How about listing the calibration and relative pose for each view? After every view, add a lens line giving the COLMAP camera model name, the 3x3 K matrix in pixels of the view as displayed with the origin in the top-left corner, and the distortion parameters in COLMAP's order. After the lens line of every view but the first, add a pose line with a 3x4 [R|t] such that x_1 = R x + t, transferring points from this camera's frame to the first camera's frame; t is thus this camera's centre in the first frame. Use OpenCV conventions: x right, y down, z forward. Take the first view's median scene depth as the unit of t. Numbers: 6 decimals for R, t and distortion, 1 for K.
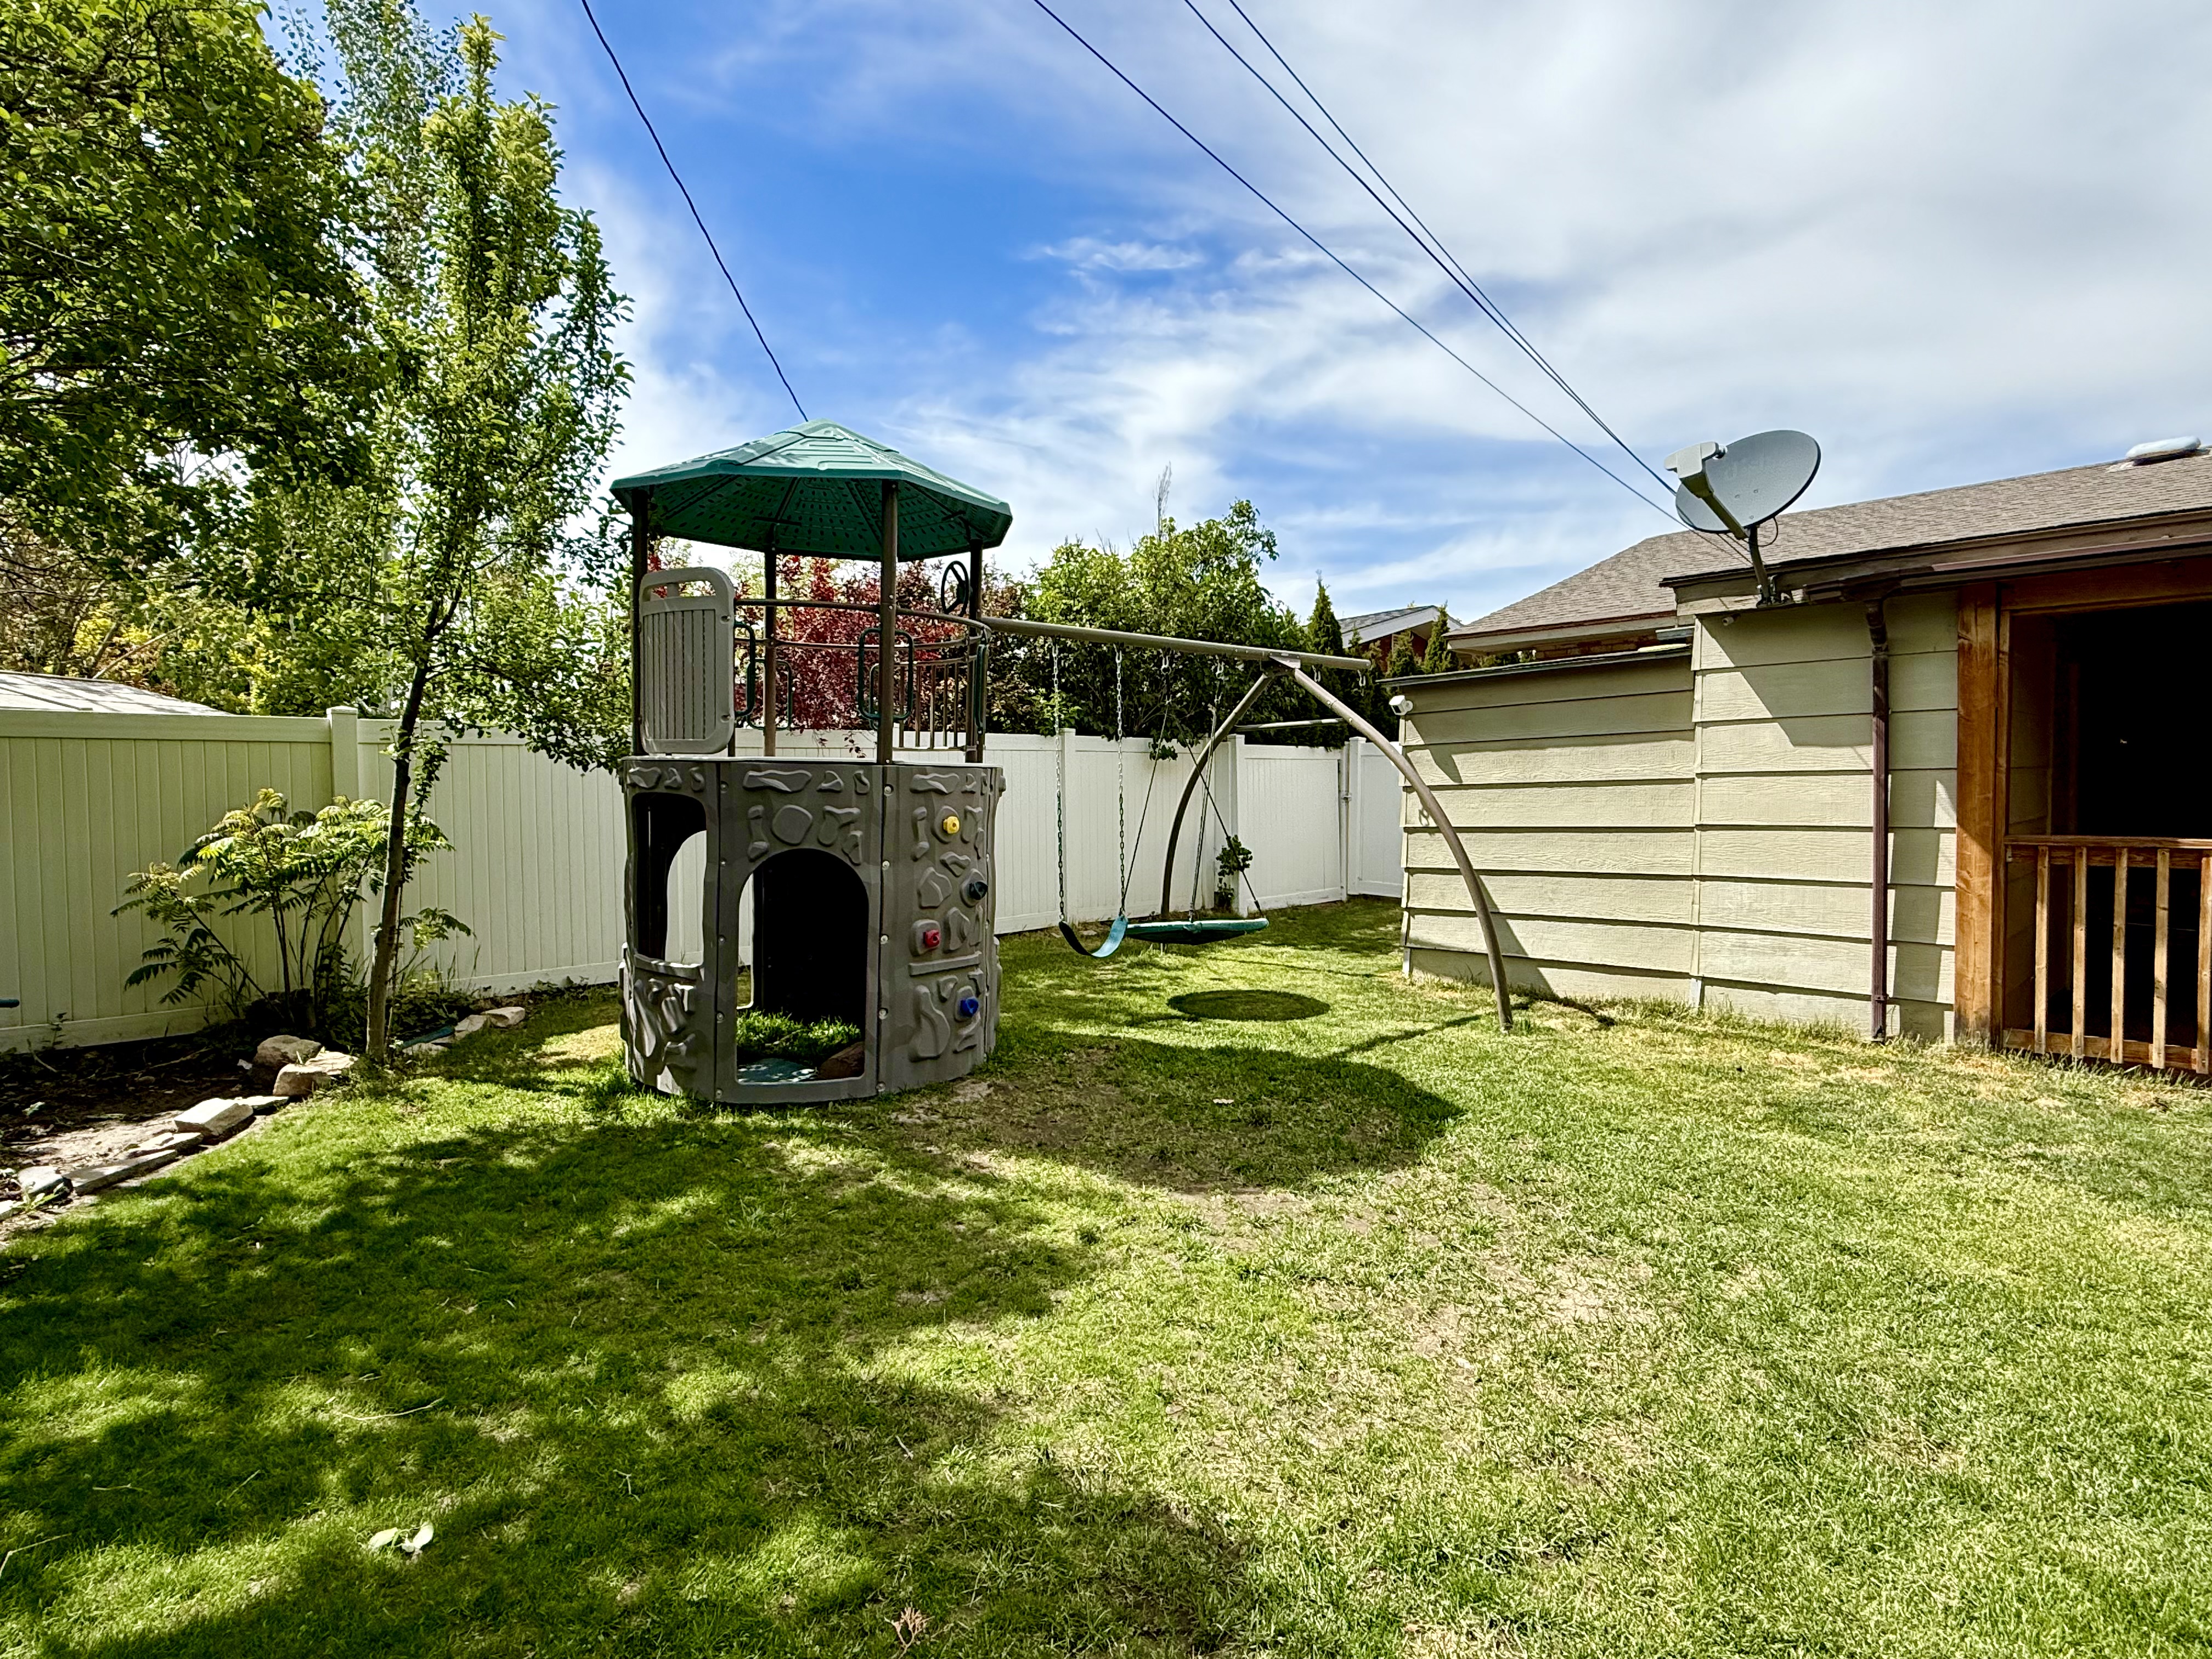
lens RADIAL K [[1155.2, 0, 1112.6], [0, 1155.2, 820.4], [0, 0, 1]] dist [0.005227, 0.000889]
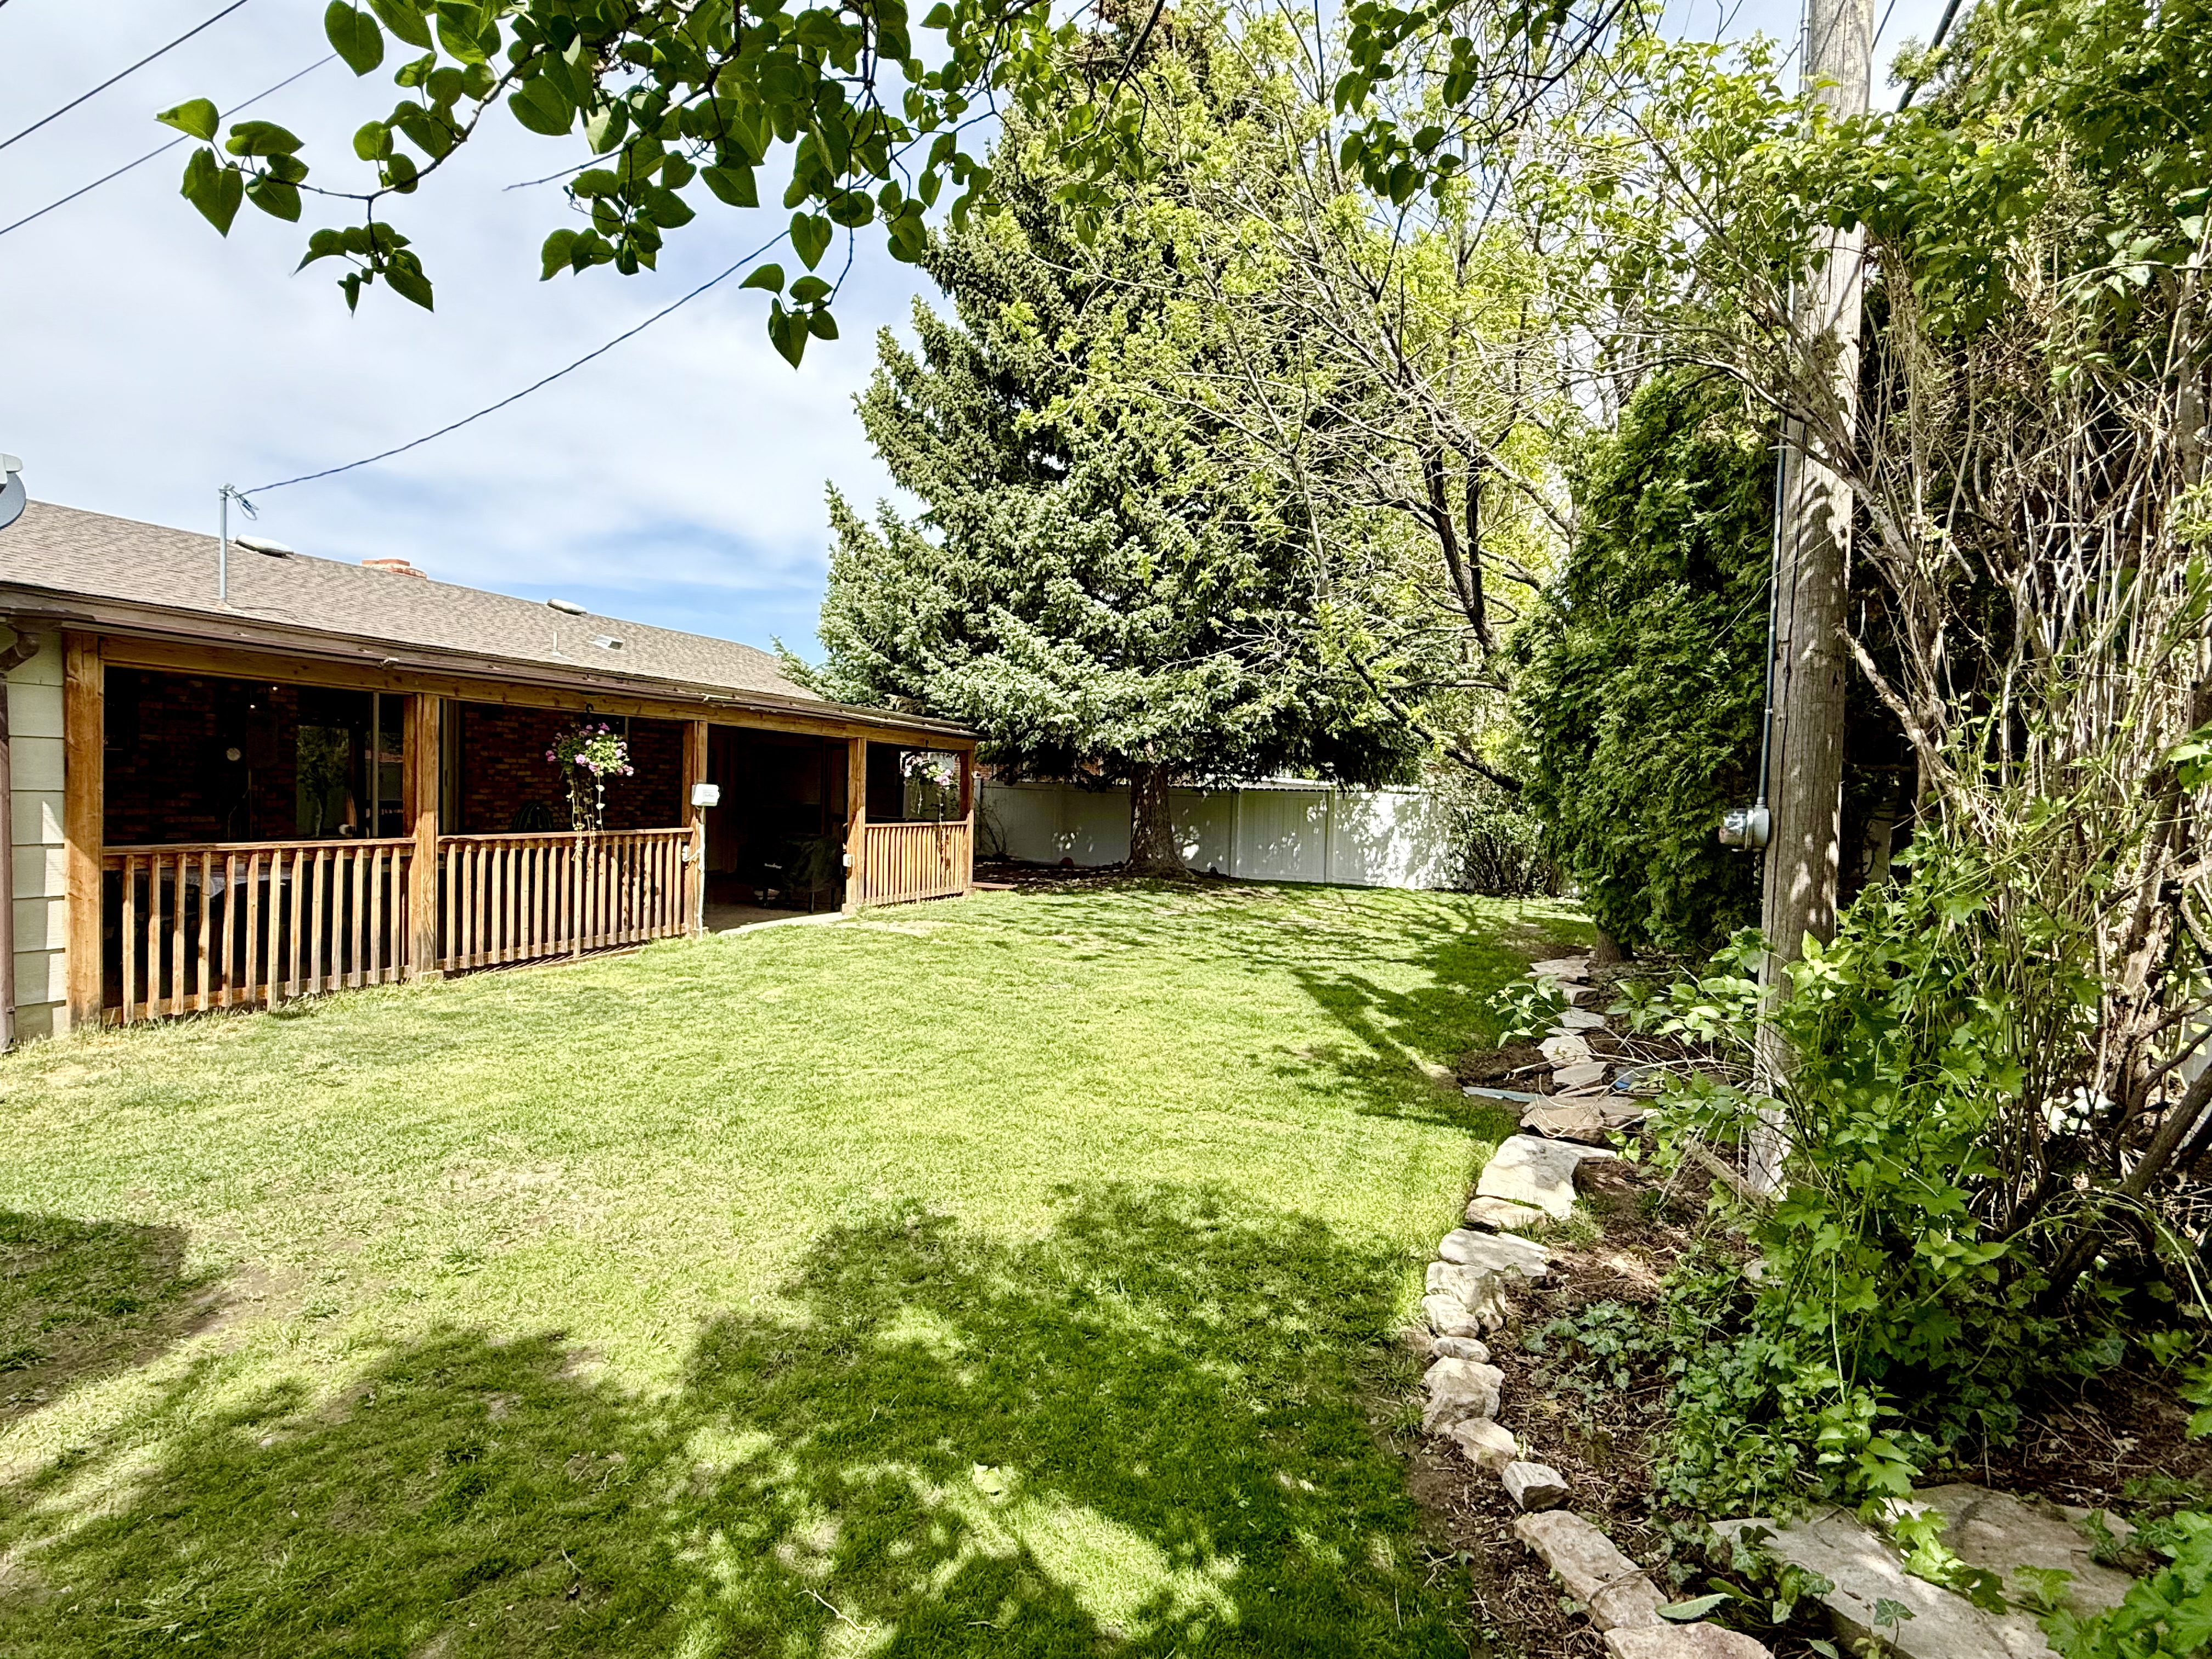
lens RADIAL K [[1155.2, 0, 1116.8], [0, 1155.2, 822.3], [0, 0, 1]] dist [0.005227, 0.000889]
pose [[-0.461996, -0.029712, 0.886384, -0.742672], [-0.004195, 0.999501, 0.031317, -0.053234], [-0.886872, 0.010750, -0.461890, 0.613350]]
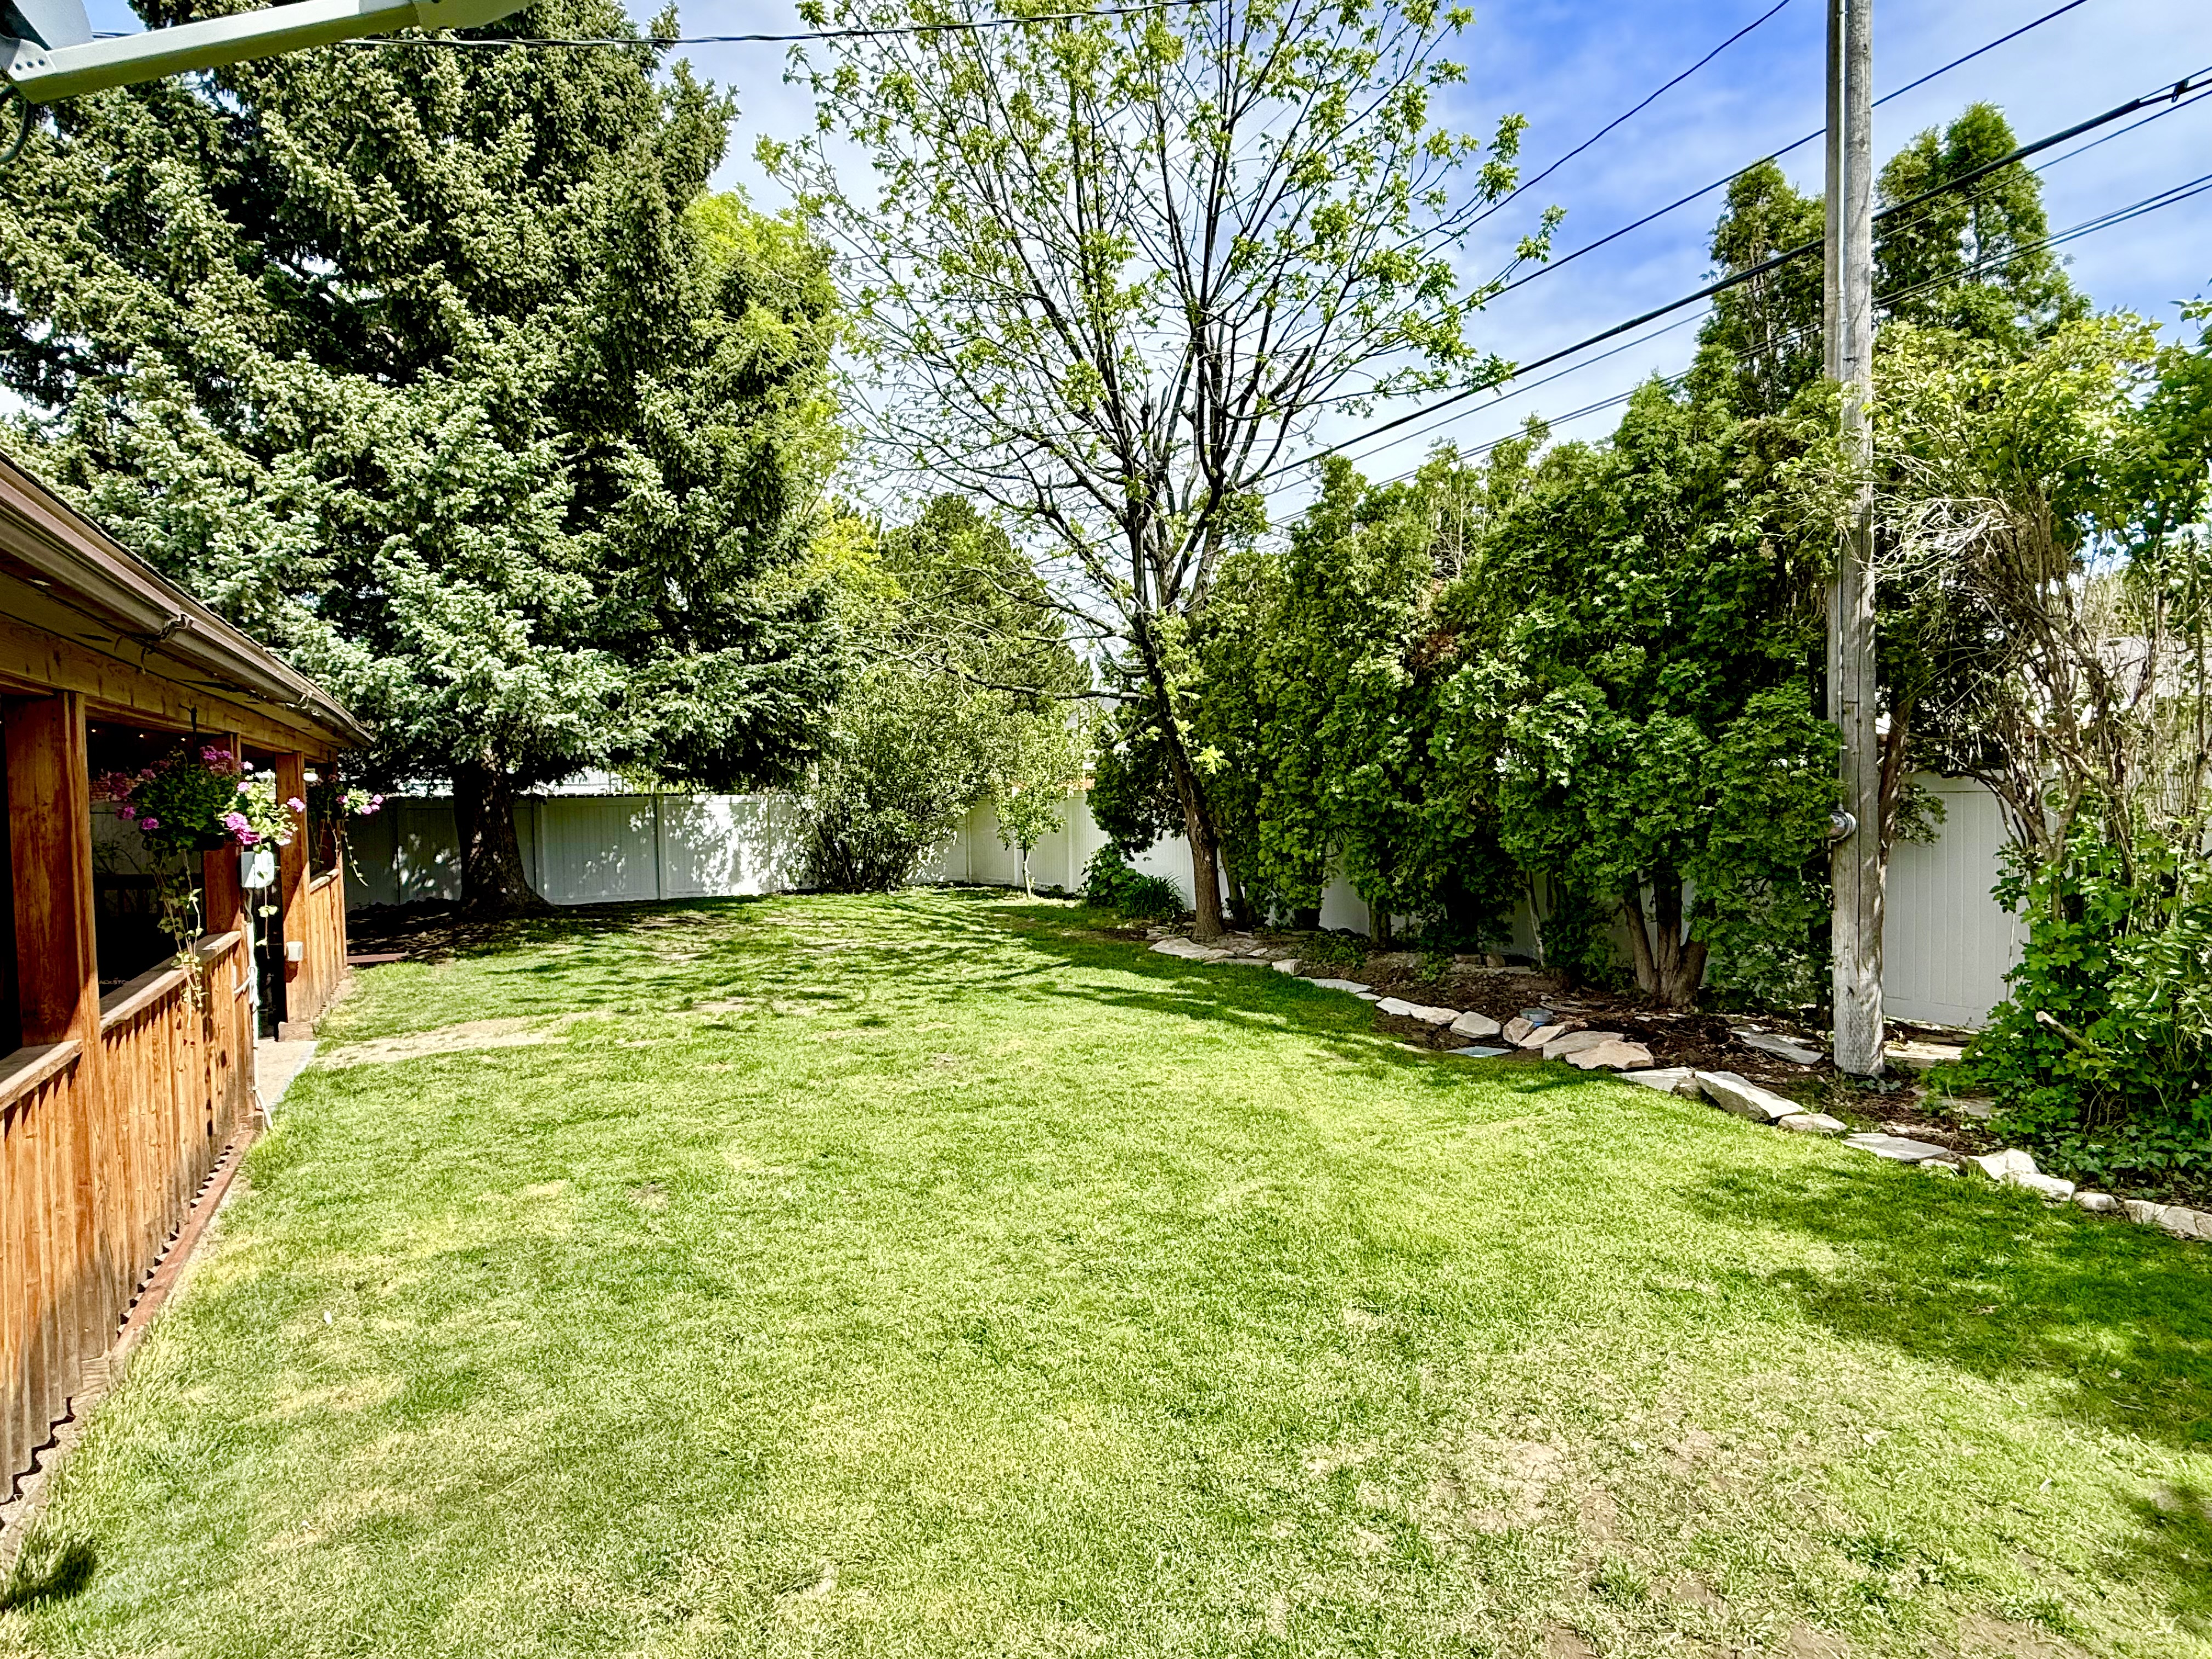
lens RADIAL K [[1155.2, 0, 1116.0], [0, 1155.2, 828.5], [0, 0, 1]] dist [0.005227, 0.000889]
pose [[-0.977024, 0.015156, 0.212590, 0.327604], [0.030032, 0.997306, 0.066925, -0.127894], [-0.211003, 0.071772, -0.974847, 1.228394]]
